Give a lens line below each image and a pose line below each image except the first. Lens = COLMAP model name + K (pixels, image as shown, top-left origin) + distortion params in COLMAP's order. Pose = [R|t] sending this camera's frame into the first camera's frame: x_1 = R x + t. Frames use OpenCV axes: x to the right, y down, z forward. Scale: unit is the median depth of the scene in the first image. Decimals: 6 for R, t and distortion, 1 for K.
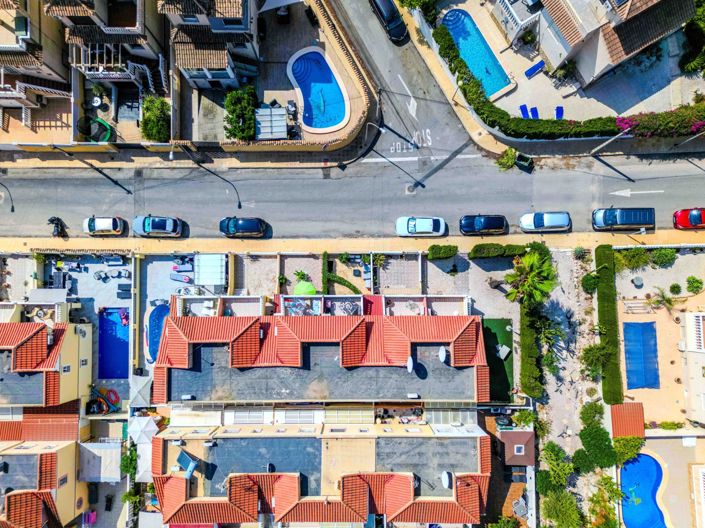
lens RADIAL K [[486.7, 0, 345.6], [0, 486.7, 257.1], [0, 0, 1]] dist [0.052472, -0.001806]
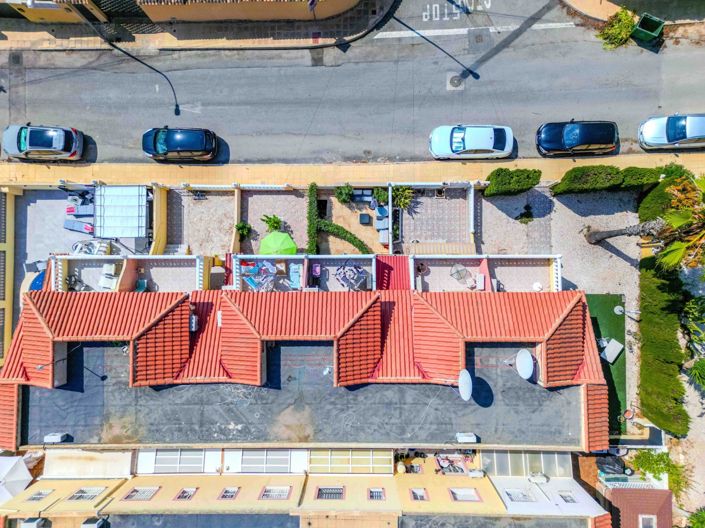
lens RADIAL K [[486.7, 0, 347.7], [0, 486.7, 267.3], [0, 0, 1]] dist [0.052472, -0.001806]
pose [[0.999867, 0.002618, -0.016081, 0.010692], [-0.001044, 0.995276, 0.097082, 0.034232], [0.016259, -0.097052, 0.995146, 0.397156]]
